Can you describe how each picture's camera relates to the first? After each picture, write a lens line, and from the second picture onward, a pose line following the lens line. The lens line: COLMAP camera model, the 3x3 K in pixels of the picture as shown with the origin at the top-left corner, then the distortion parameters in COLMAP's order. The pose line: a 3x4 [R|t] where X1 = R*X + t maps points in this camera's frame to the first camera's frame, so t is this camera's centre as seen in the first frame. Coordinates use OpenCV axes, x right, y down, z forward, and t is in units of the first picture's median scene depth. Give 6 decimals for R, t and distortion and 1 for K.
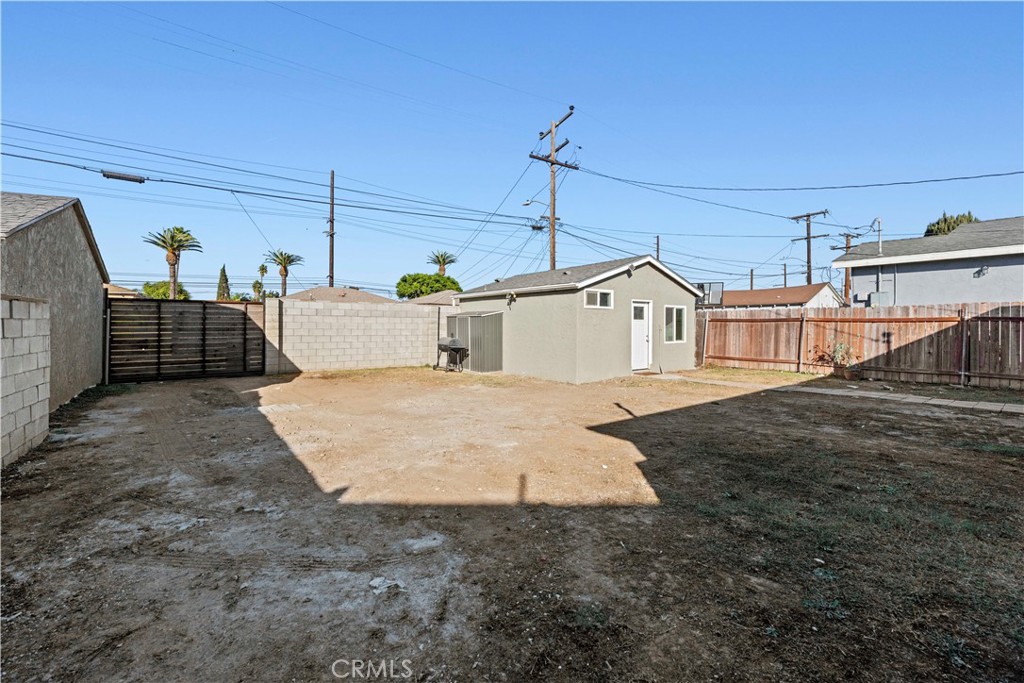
lens RADIAL K [[413.9, 0, 512.6], [0, 413.9, 323.2], [0, 0, 1]] dist [-0.003601, 0.000437]
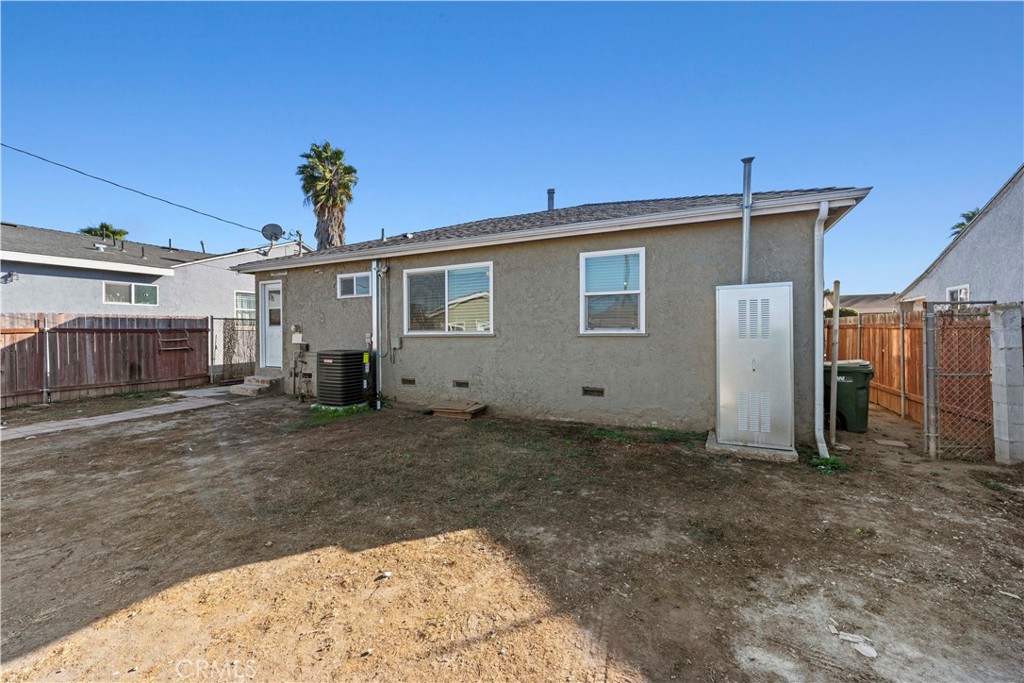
lens RADIAL K [[413.9, 0, 512.9], [0, 413.9, 336.2], [0, 0, 1]] dist [-0.003601, 0.000437]
pose [[-0.453744, -0.014905, 0.891007, -0.178465], [0.006378, 0.999780, 0.019972, -0.008562], [-0.891109, 0.014745, -0.453550, 0.485218]]
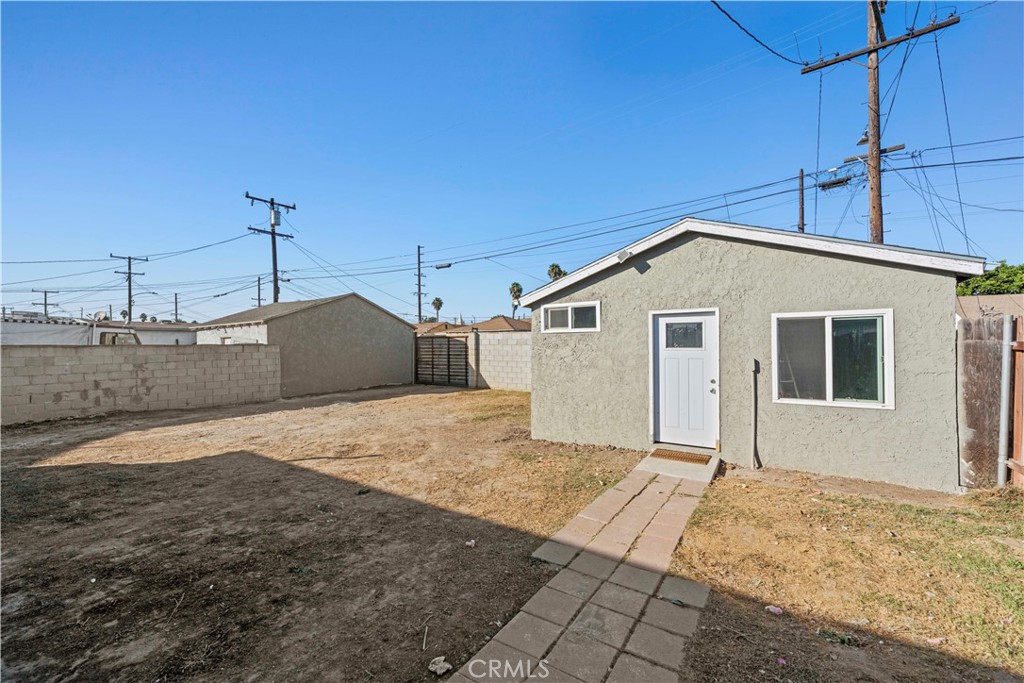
lens RADIAL K [[413.9, 0, 505.1], [0, 413.9, 337.7], [0, 0, 1]] dist [-0.003601, 0.000437]
pose [[0.333197, -0.023802, -0.942557, 0.977811], [0.006858, 0.999716, -0.022821, -0.014935], [0.942832, 0.001140, 0.333266, 0.839403]]
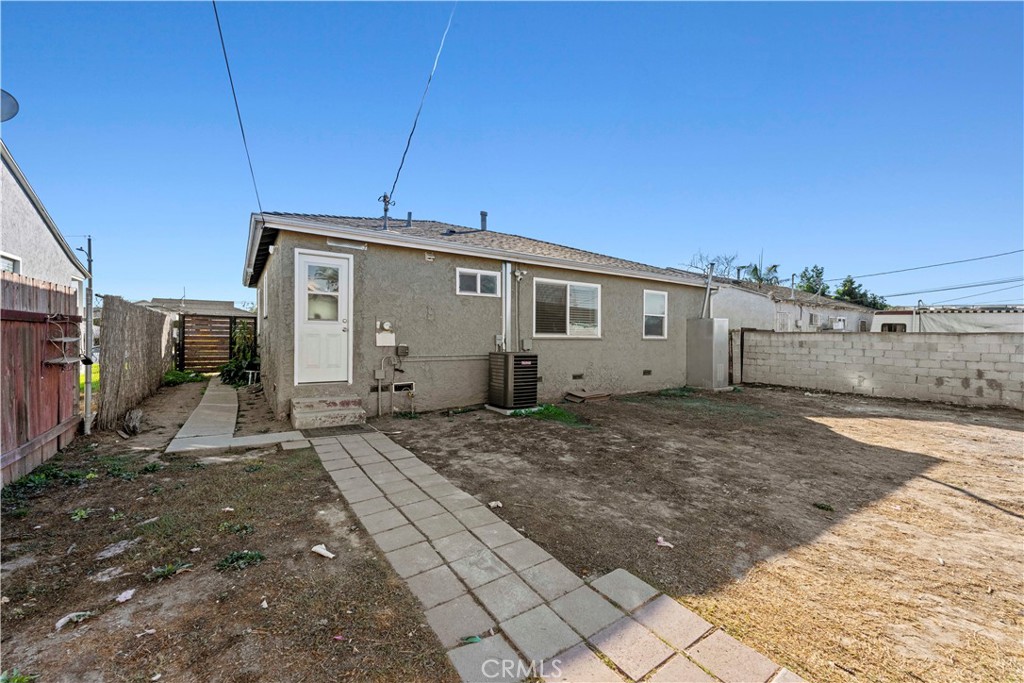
lens RADIAL K [[413.9, 0, 515.4], [0, 413.9, 340.8], [0, 0, 1]] dist [-0.003601, 0.000437]
pose [[-0.998407, -0.020304, 0.052648, 0.712860], [-0.019677, 0.999729, 0.012401, 0.002320], [-0.052886, 0.011345, -0.998536, 1.261772]]
